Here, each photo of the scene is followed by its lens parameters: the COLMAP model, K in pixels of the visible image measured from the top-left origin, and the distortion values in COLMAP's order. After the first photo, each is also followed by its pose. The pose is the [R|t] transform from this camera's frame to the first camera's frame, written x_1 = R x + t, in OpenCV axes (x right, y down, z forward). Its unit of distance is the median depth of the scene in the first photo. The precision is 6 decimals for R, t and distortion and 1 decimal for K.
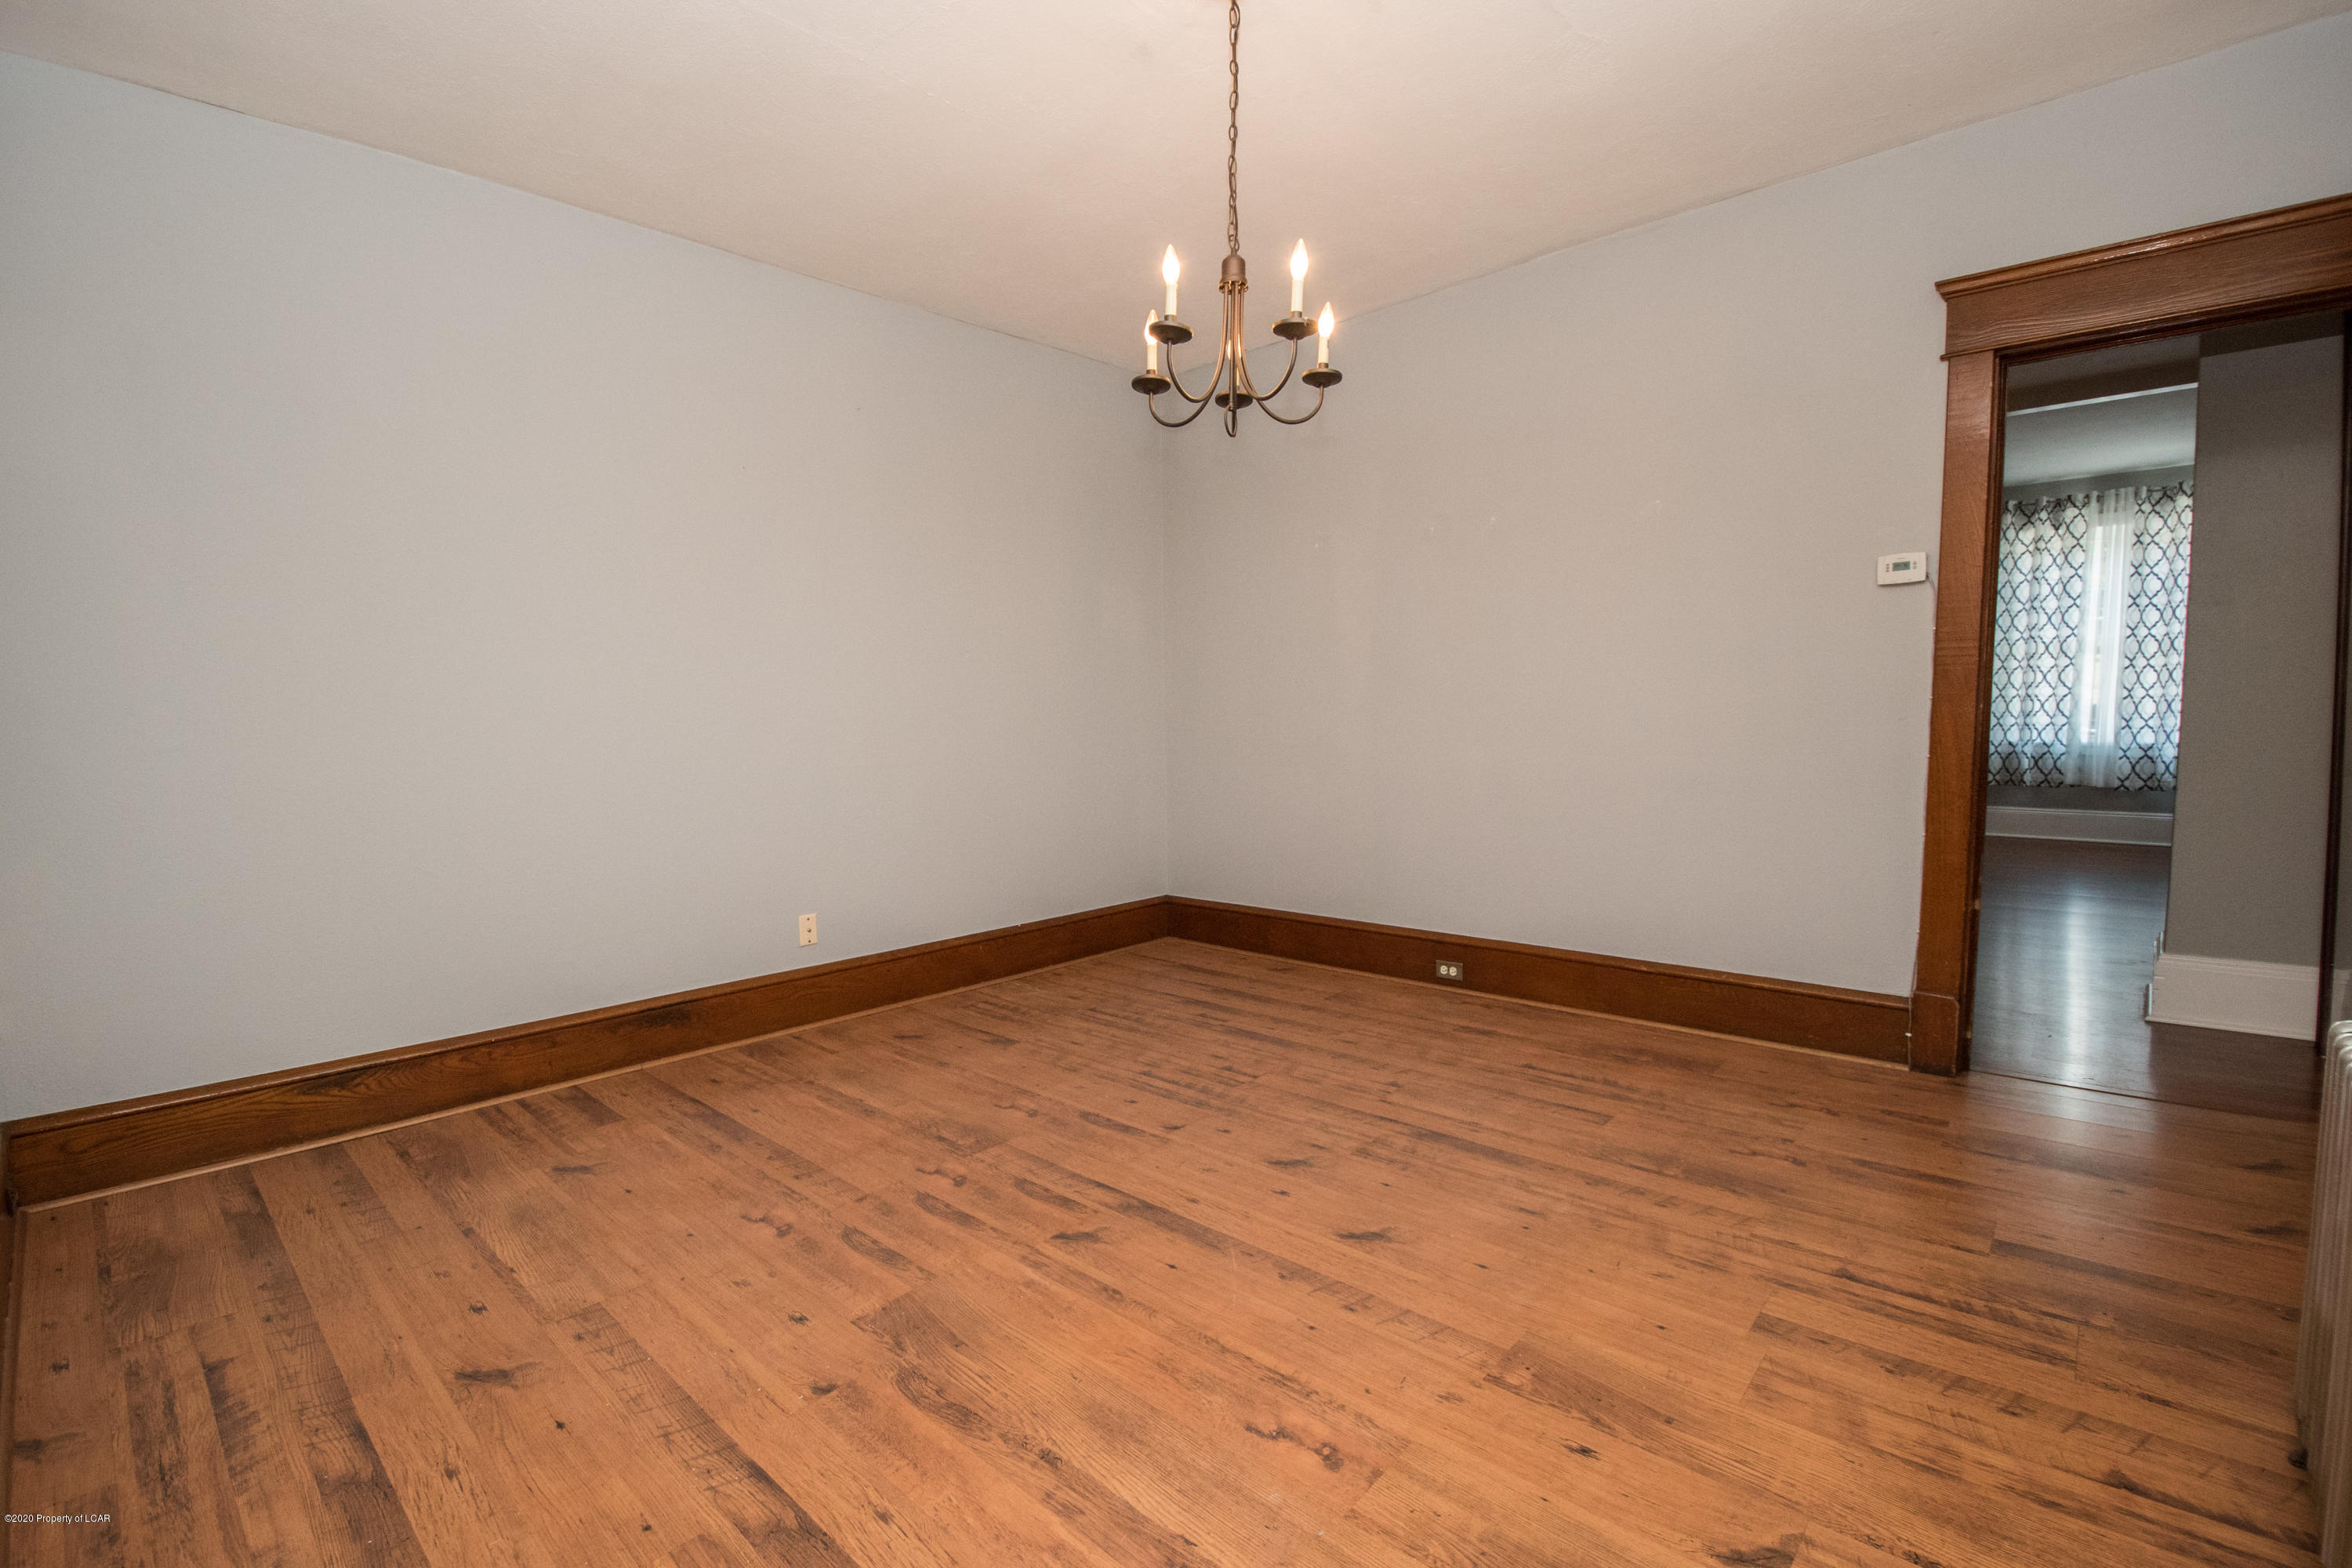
lens RADIAL K [[1031.4, 0, 1169.6], [0, 1031.4, 809.4], [0, 0, 1]] dist [0.016946, -0.024667]
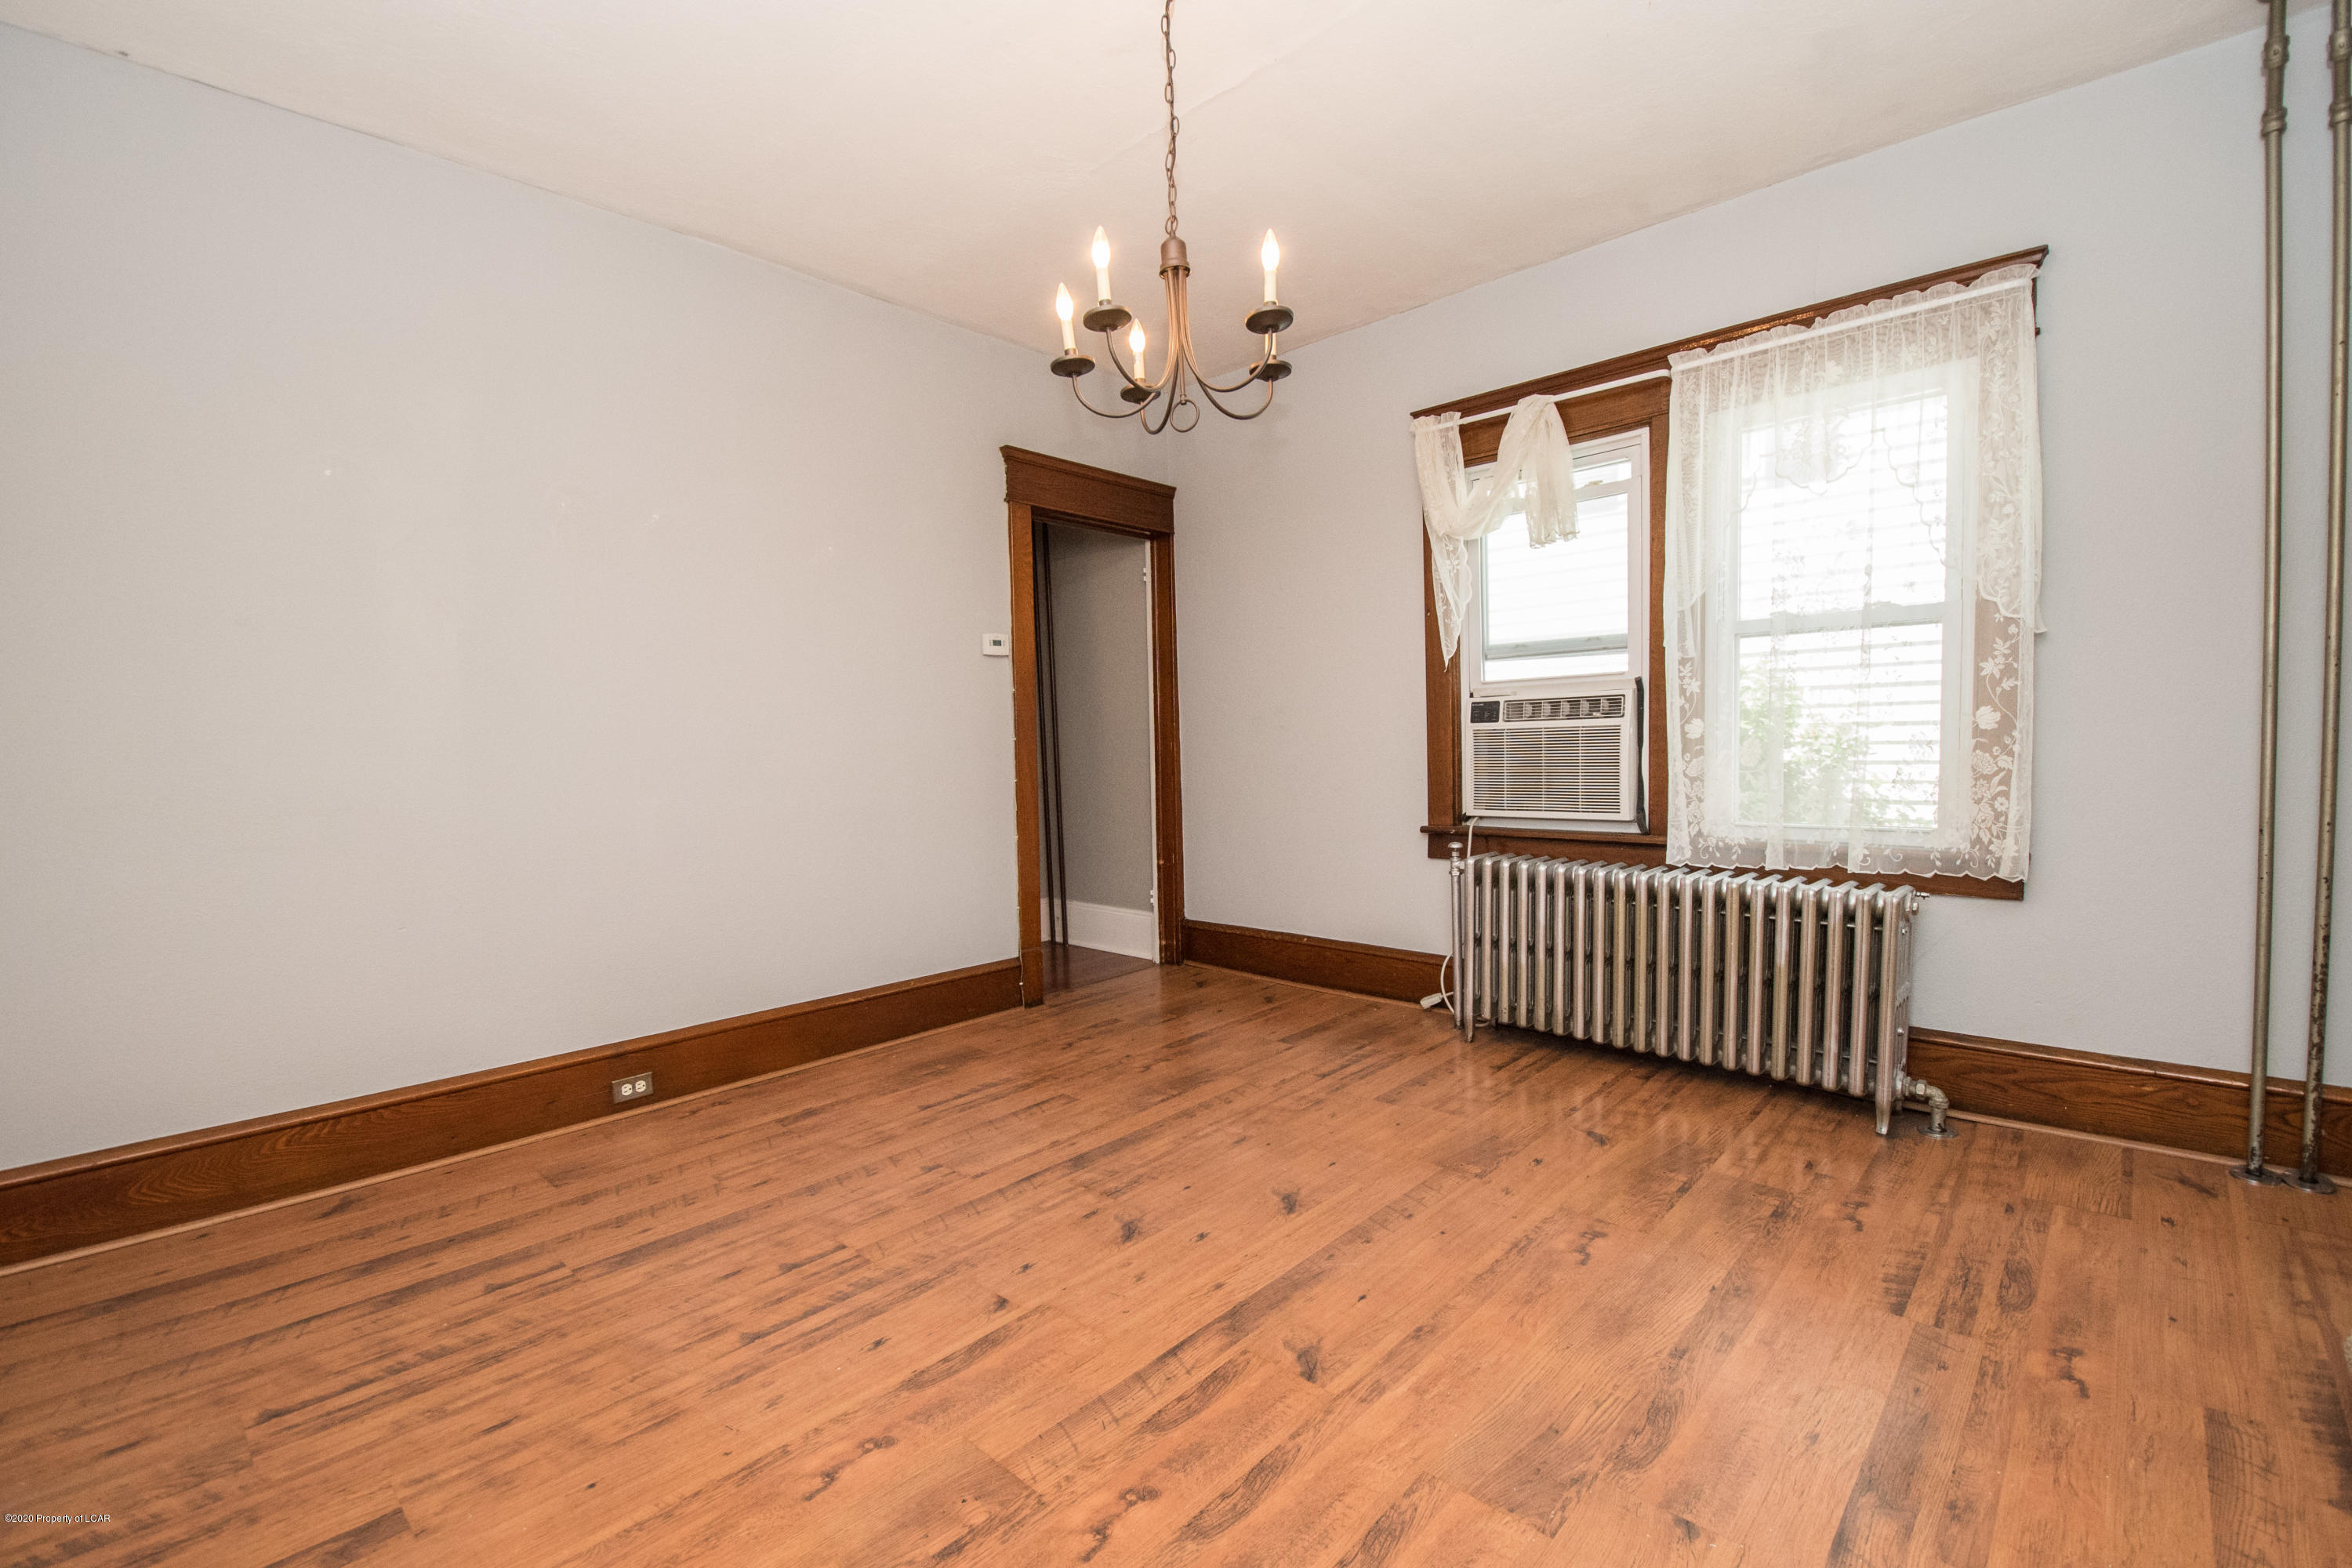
lens RADIAL K [[1030.1, 0, 1174.7], [0, 1030.1, 787.3], [0, 0, 1]] dist [0.017004, -0.024412]
pose [[0.007705, -0.025046, 0.999657, -0.743902], [0.113947, 0.993197, 0.024006, -0.057721], [-0.993457, 0.113723, 0.010507, 0.868650]]
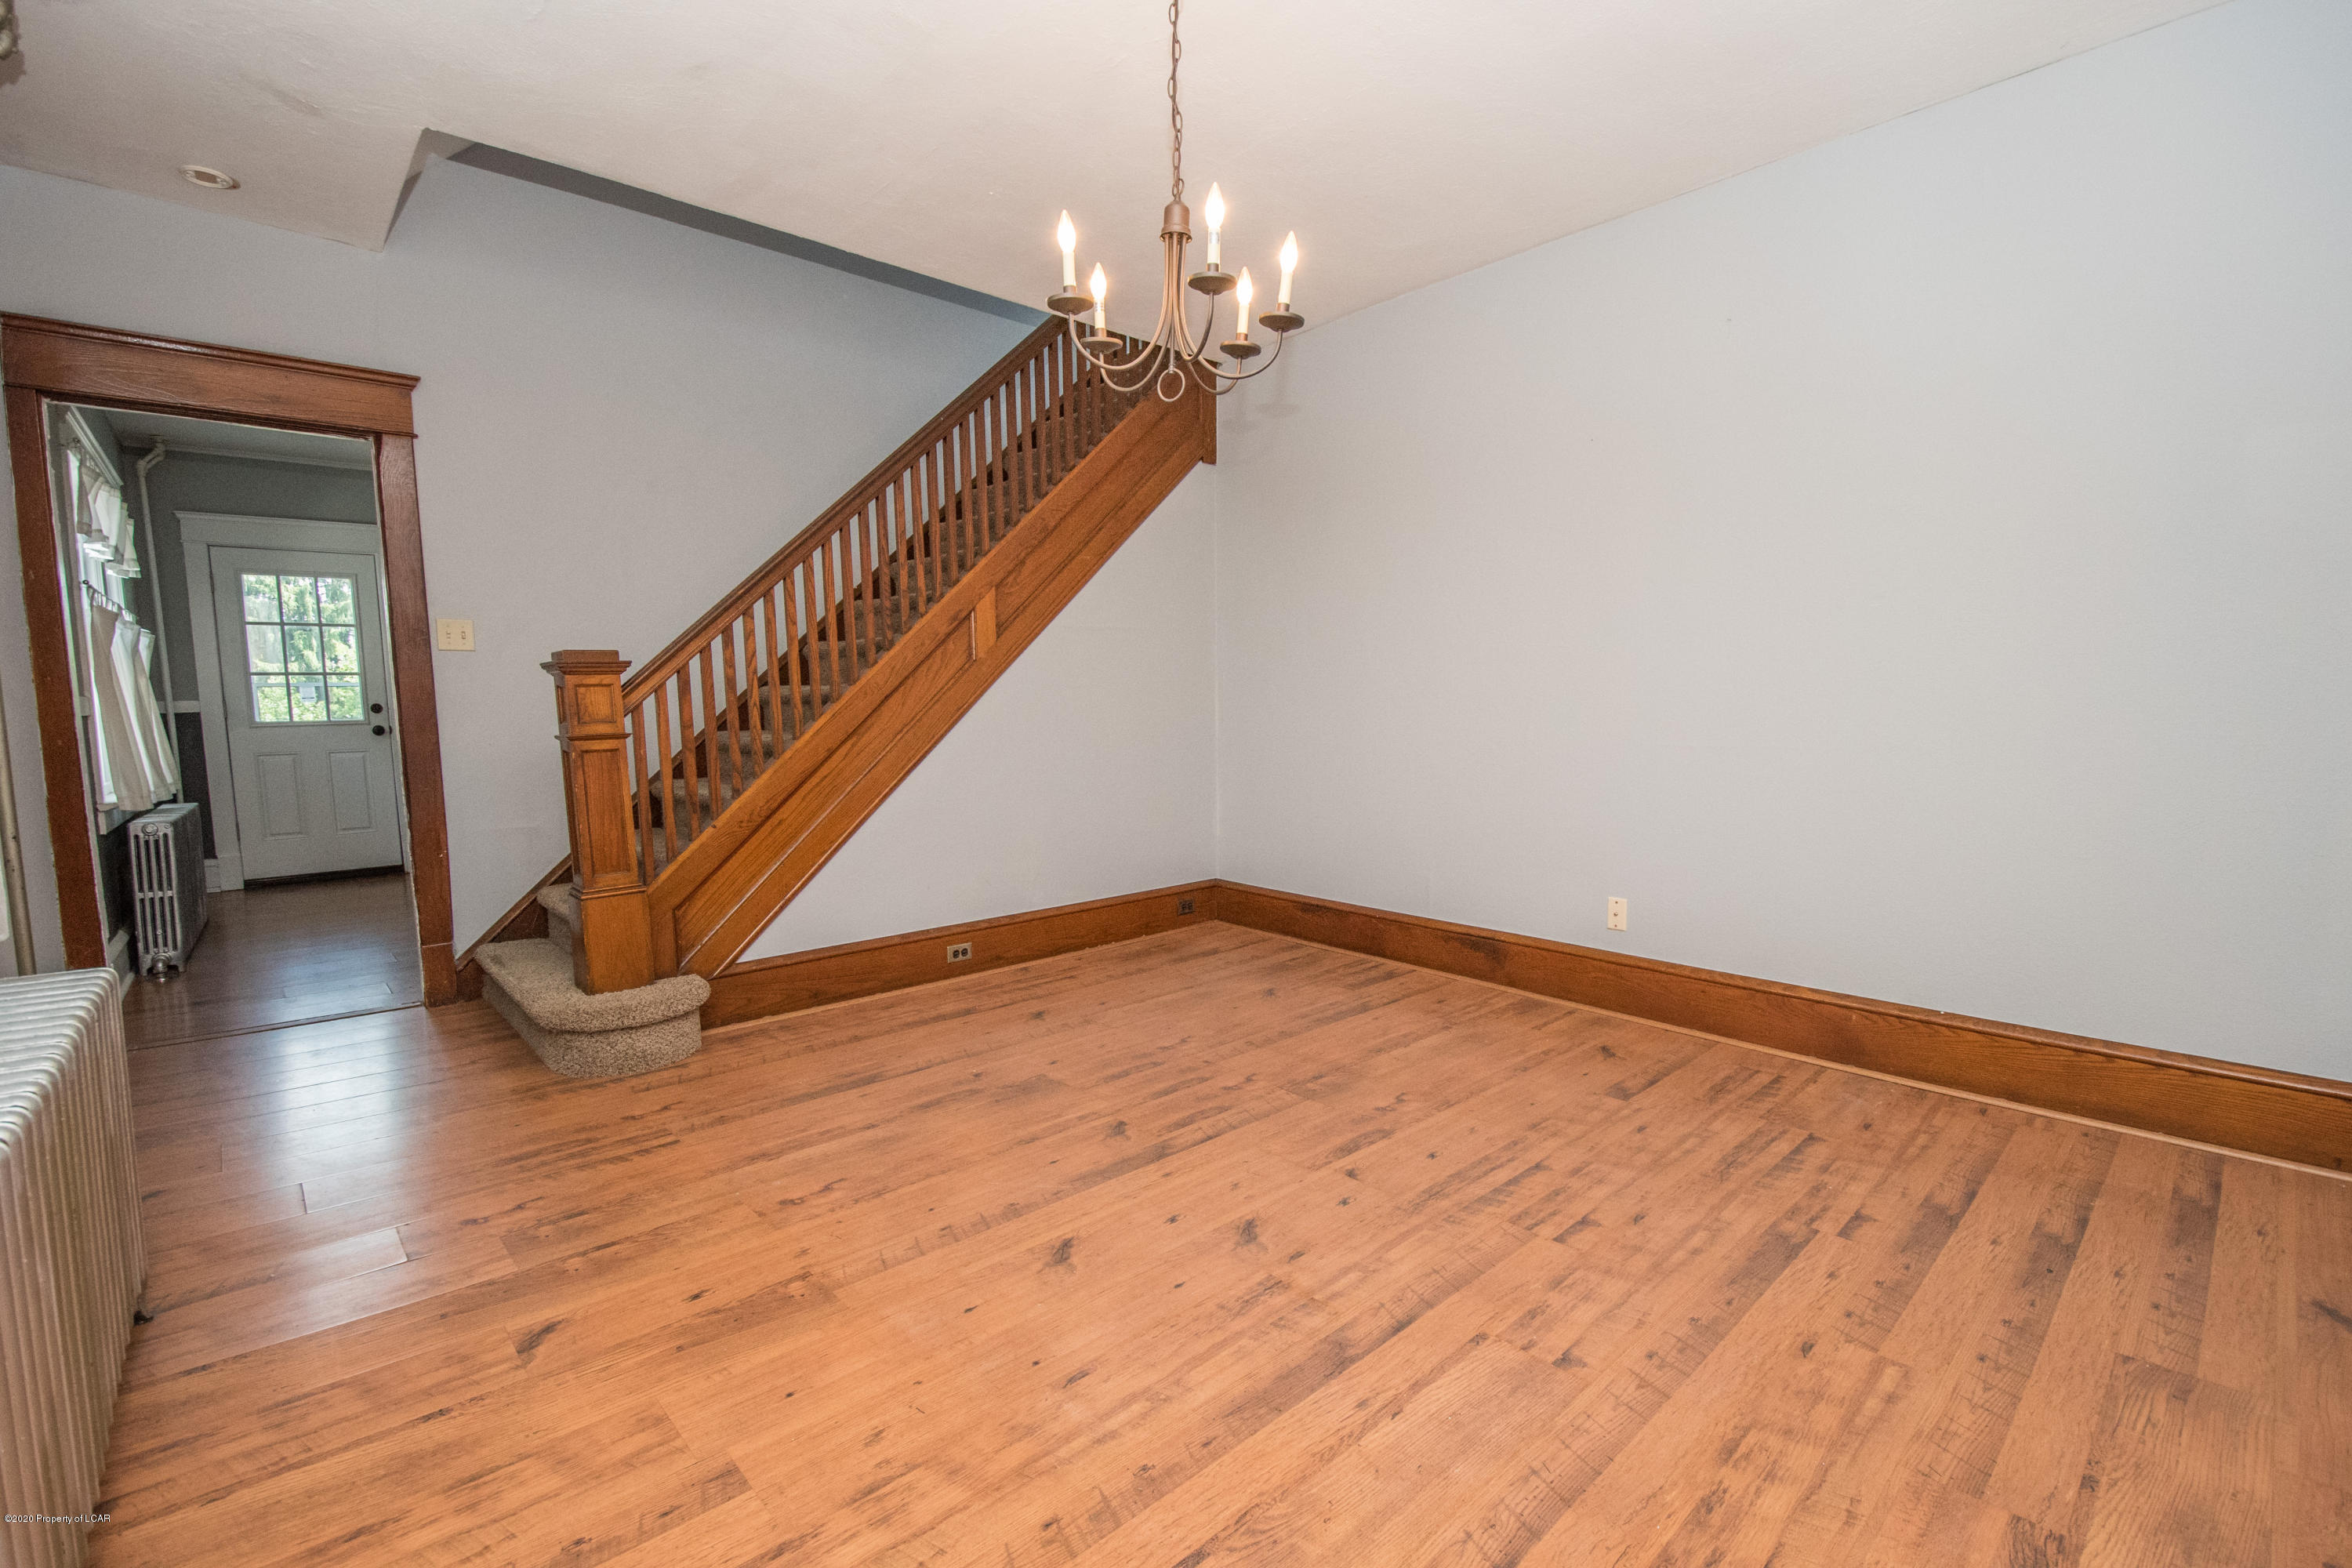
lens RADIAL K [[1028.1, 0, 1167.7], [0, 1028.1, 789.5], [0, 0, 1]] dist [0.017803, -0.024391]
pose [[-0.084821, 0.105050, -0.990843, 0.876838], [-0.083418, 0.990187, 0.112122, -0.098469], [0.992898, 0.092165, -0.075226, 0.923481]]
